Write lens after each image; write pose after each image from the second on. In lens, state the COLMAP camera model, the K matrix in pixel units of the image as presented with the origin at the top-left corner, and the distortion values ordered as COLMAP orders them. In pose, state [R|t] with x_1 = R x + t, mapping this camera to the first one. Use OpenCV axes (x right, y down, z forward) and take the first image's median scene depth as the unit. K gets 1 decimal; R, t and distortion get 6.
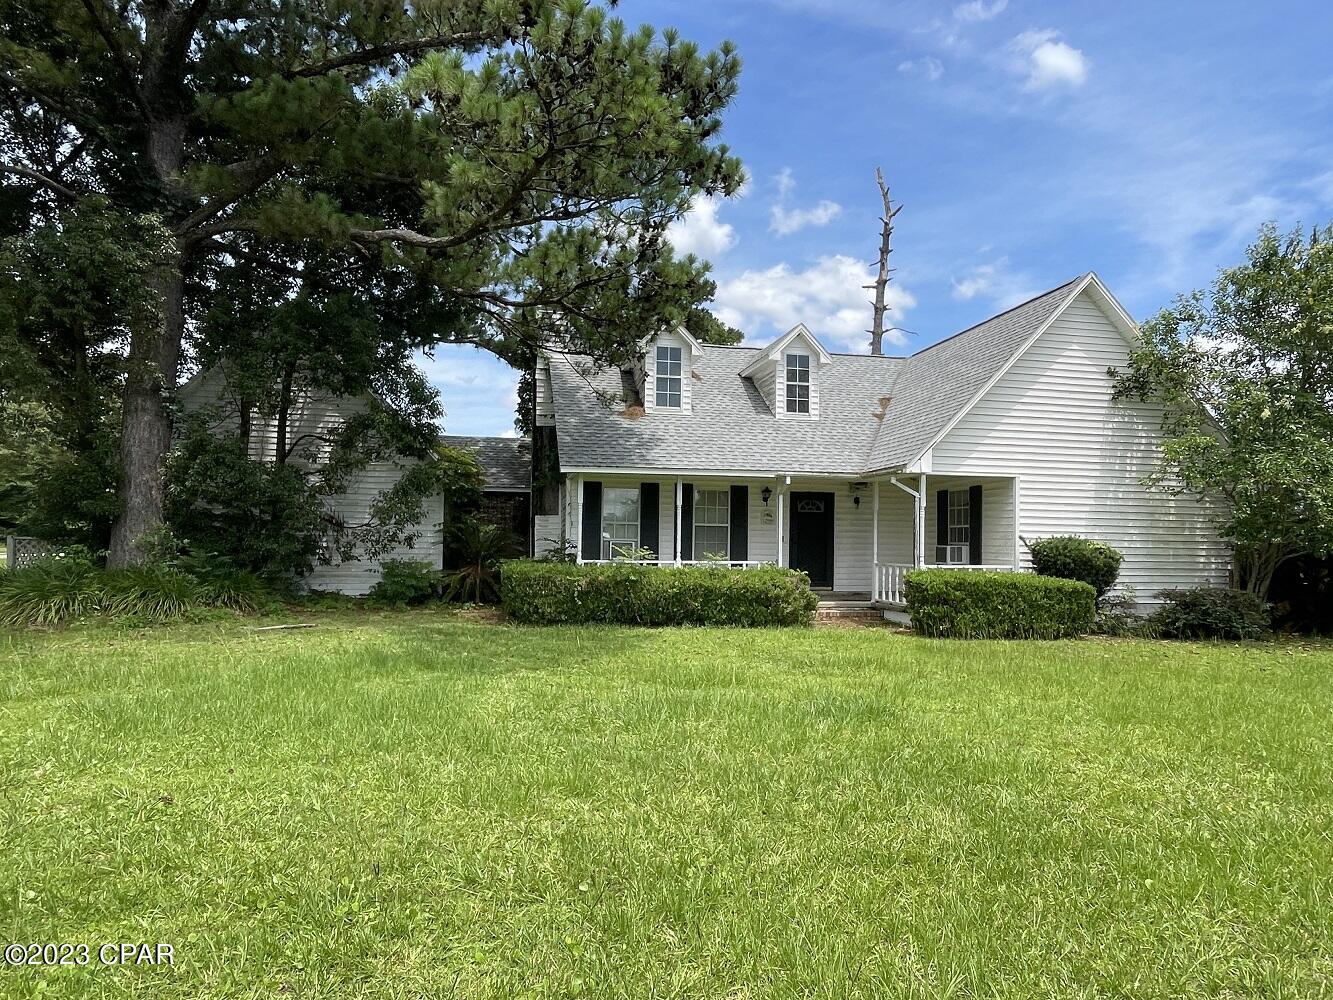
lens RADIAL K [[809.3, 0, 664.9], [0, 809.3, 518.1], [0, 0, 1]] dist [-0.003725, -0.001054]
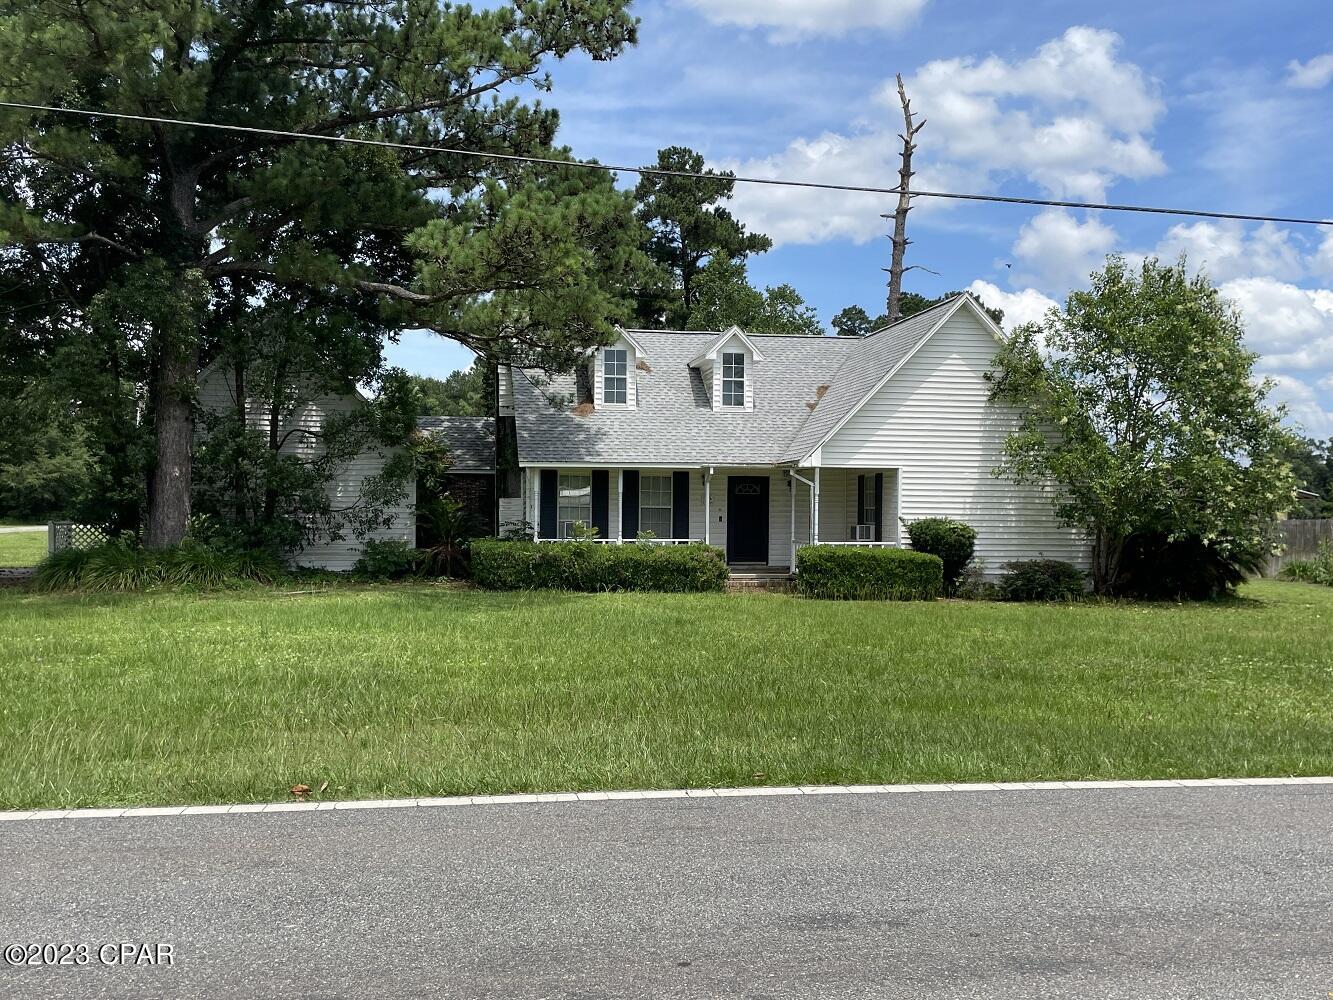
lens RADIAL K [[1220.0, 0, 666.5], [0, 1220.0, 500.0], [0, 0, 1]] dist [0.085902, 0.002952]
pose [[0.999669, -0.004652, -0.025314, 0.123322], [0.005214, 0.999740, 0.022200, -0.041359], [0.025204, -0.022325, 0.999433, -0.738506]]
